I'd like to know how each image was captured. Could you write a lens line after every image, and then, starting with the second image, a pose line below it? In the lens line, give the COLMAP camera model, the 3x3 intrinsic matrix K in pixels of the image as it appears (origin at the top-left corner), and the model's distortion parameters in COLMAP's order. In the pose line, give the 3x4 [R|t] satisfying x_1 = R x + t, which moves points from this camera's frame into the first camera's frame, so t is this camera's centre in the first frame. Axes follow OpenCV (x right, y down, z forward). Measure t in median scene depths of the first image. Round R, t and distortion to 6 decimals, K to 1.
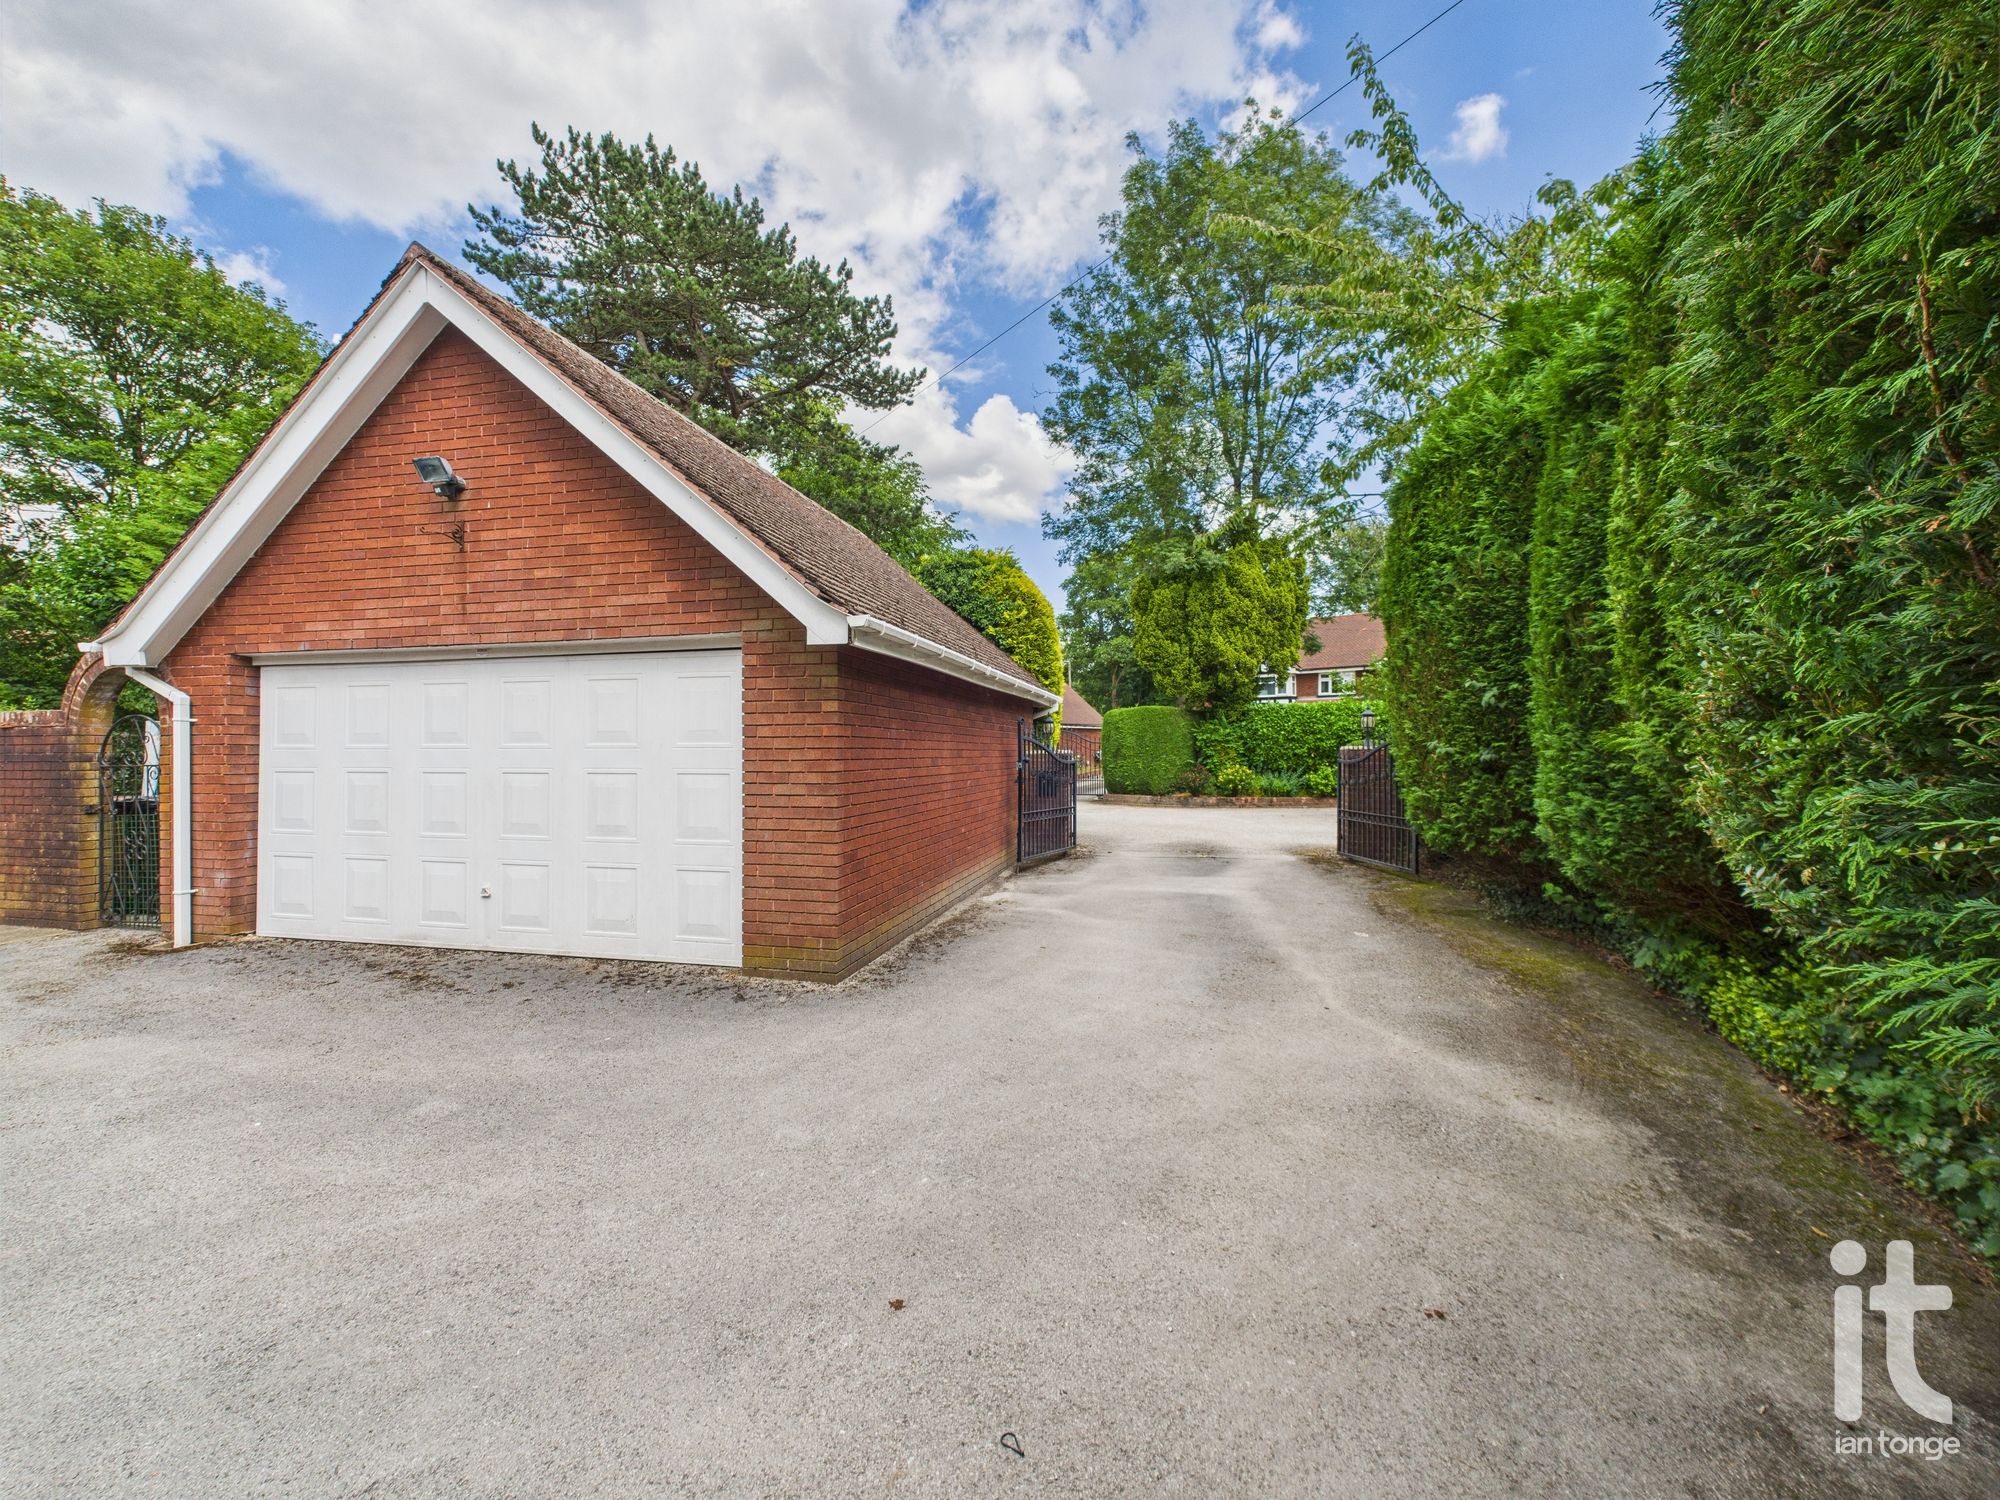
lens RADIAL K [[802.6, 0, 998.6], [0, 802.6, 757.5], [0, 0, 1]] dist [0.000133, 0.000072]
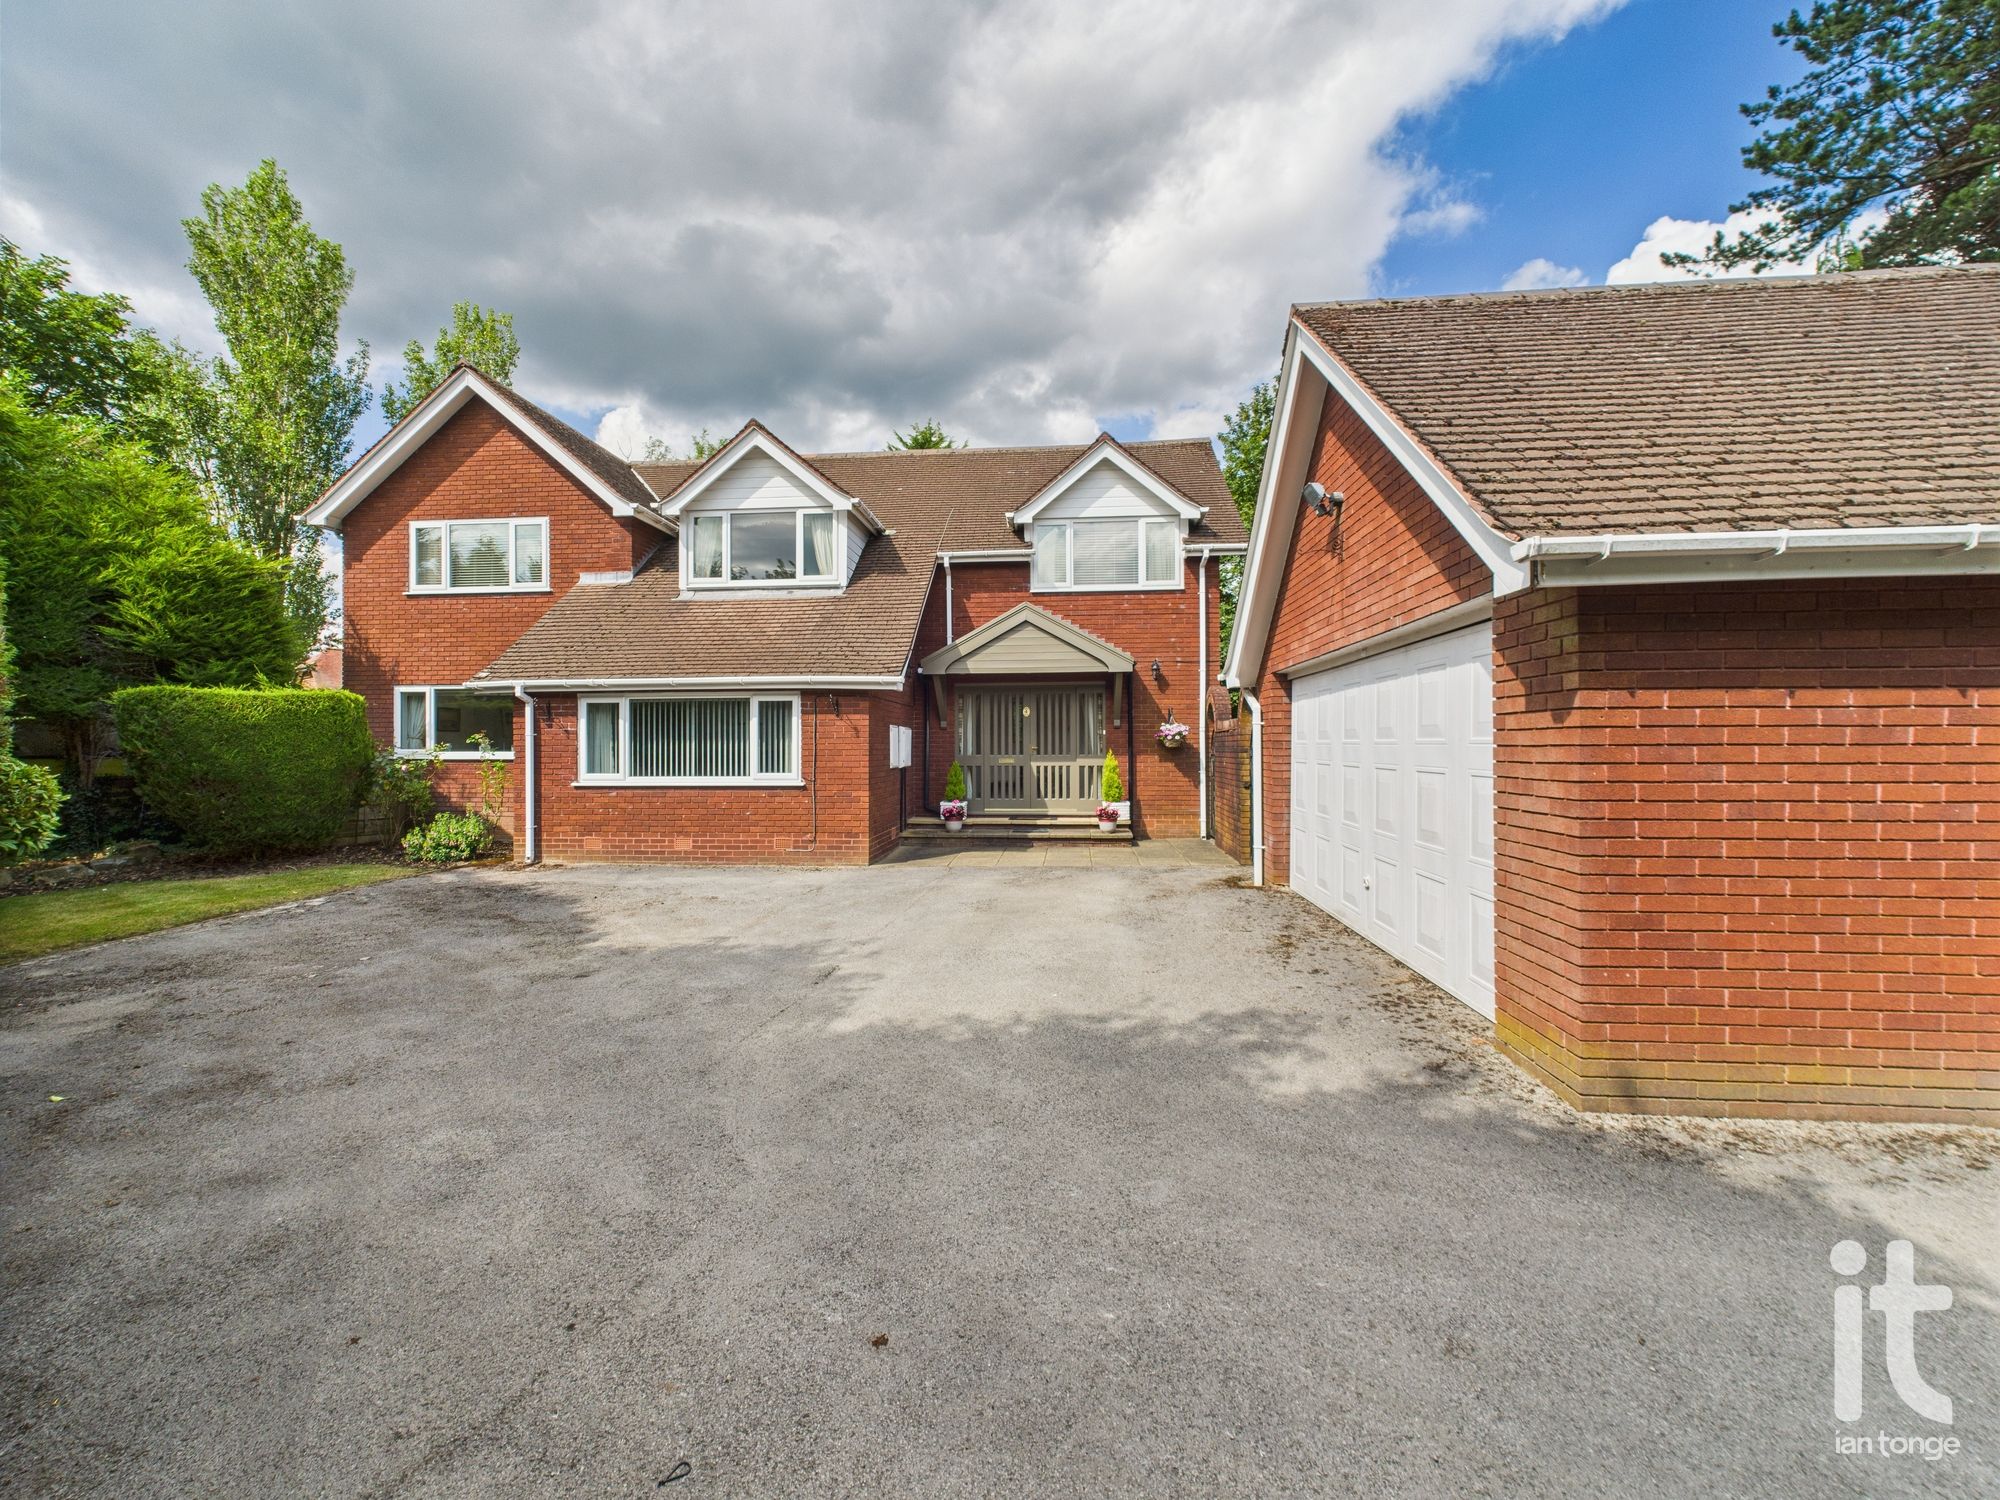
lens RADIAL K [[802.6, 0, 997.9], [0, 802.6, 741.1], [0, 0, 1]] dist [0.000133, 0.000072]
pose [[0.138549, -0.004587, -0.990345, 0.365349], [-0.002156, 0.999986, -0.004933, -0.010405], [0.990353, 0.002818, 0.138537, 0.438757]]
